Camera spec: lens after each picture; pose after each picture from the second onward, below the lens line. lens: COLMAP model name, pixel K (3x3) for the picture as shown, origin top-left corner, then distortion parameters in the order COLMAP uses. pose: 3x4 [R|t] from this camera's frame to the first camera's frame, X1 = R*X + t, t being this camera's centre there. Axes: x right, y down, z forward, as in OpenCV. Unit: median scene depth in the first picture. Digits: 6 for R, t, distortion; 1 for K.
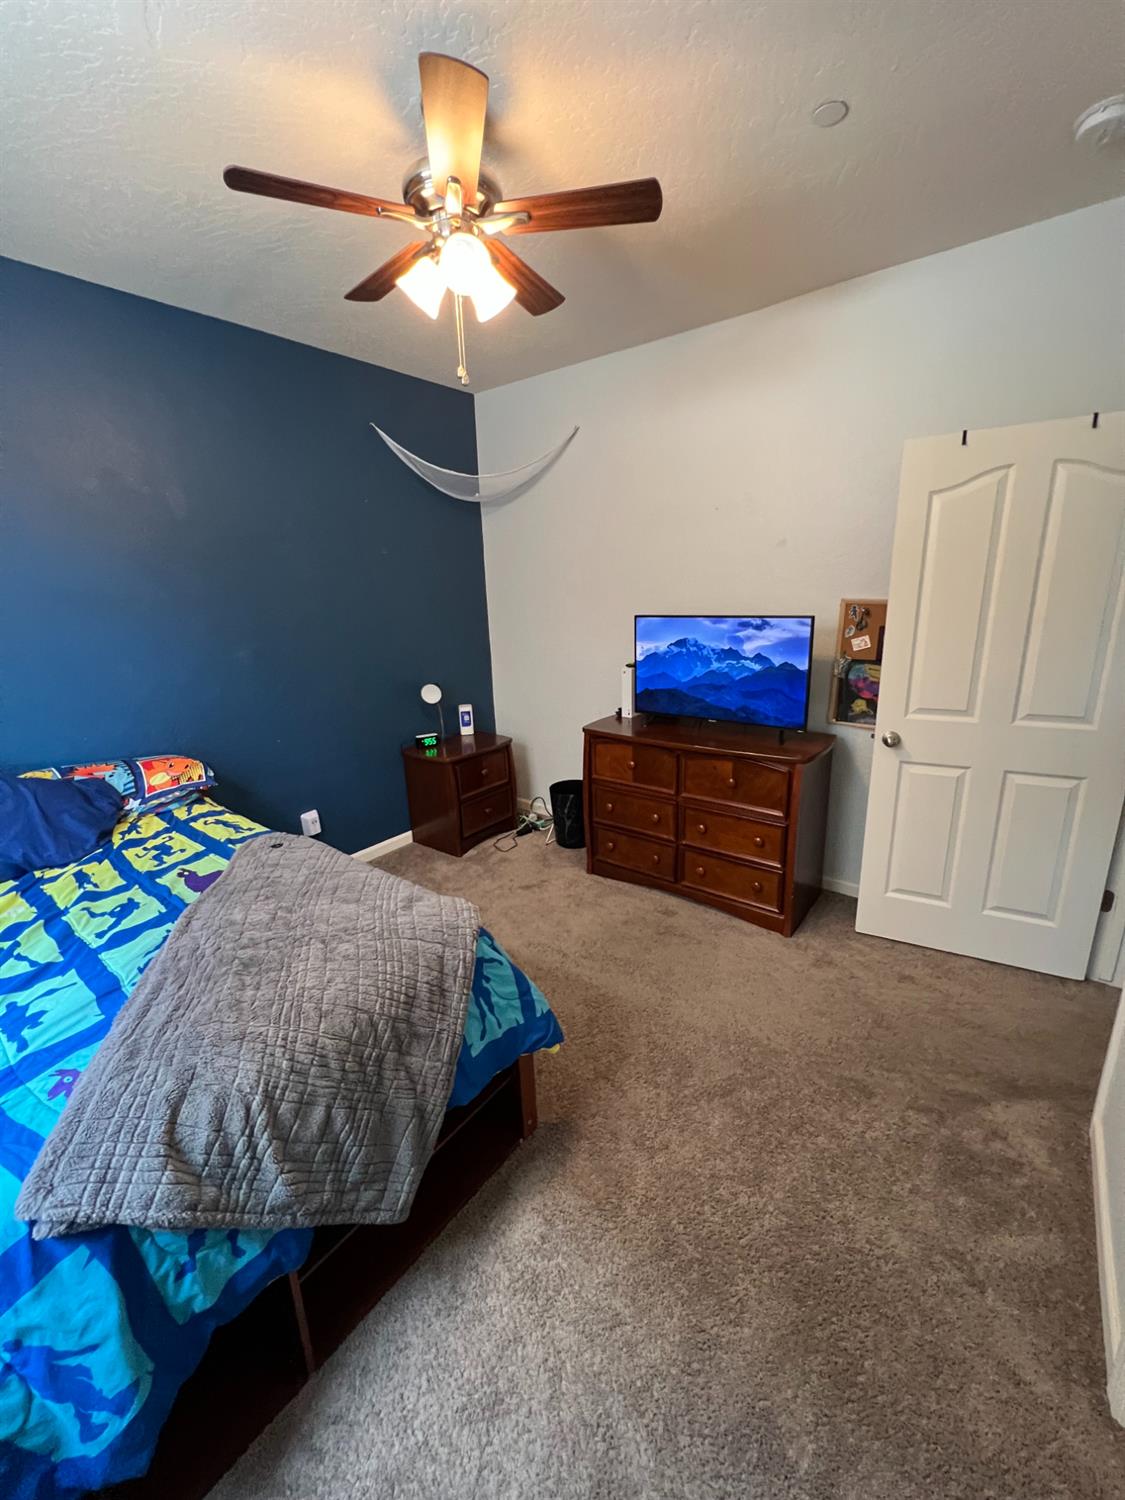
lens RADIAL K [[607.2, 0, 564.2], [0, 607.2, 762.0], [0, 0, 1]] dist [-0.002439, 0.000343]
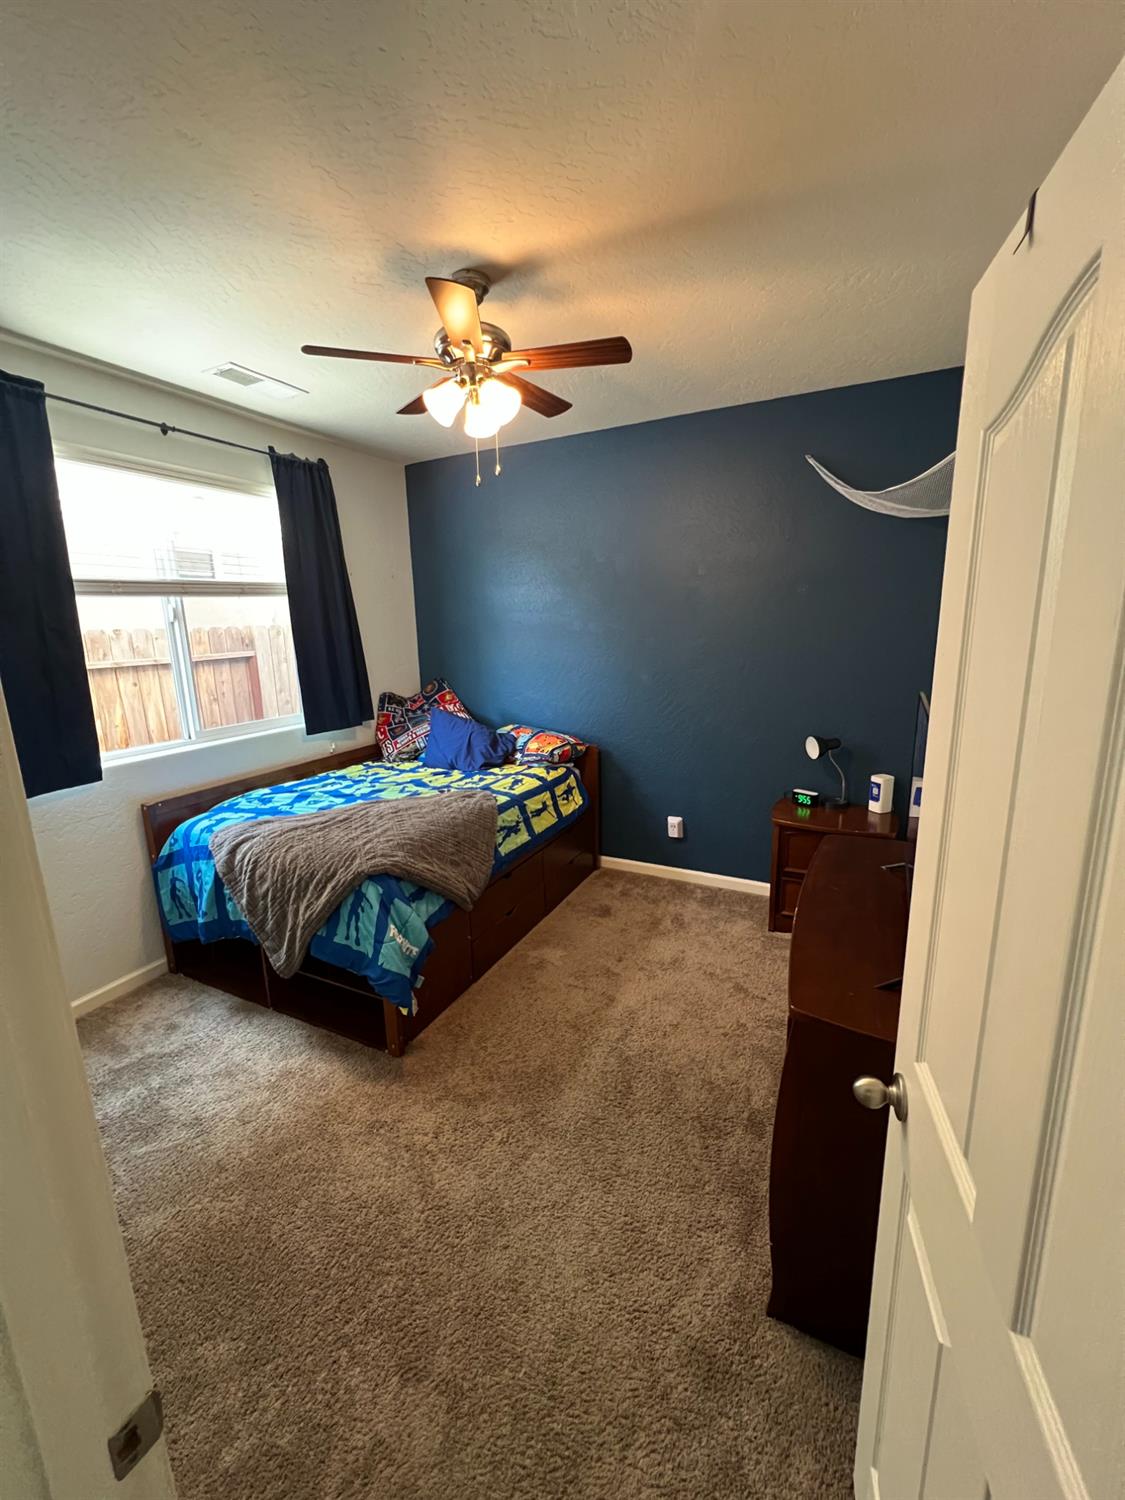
lens RADIAL K [[607.2, 0, 563.2], [0, 607.2, 744.1], [0, 0, 1]] dist [-0.002439, 0.000343]
pose [[0.184320, 0.232480, -0.954976, 0.879959], [-0.262690, 0.947930, 0.180063, -0.287499], [0.947111, 0.217674, 0.235792, 0.703569]]
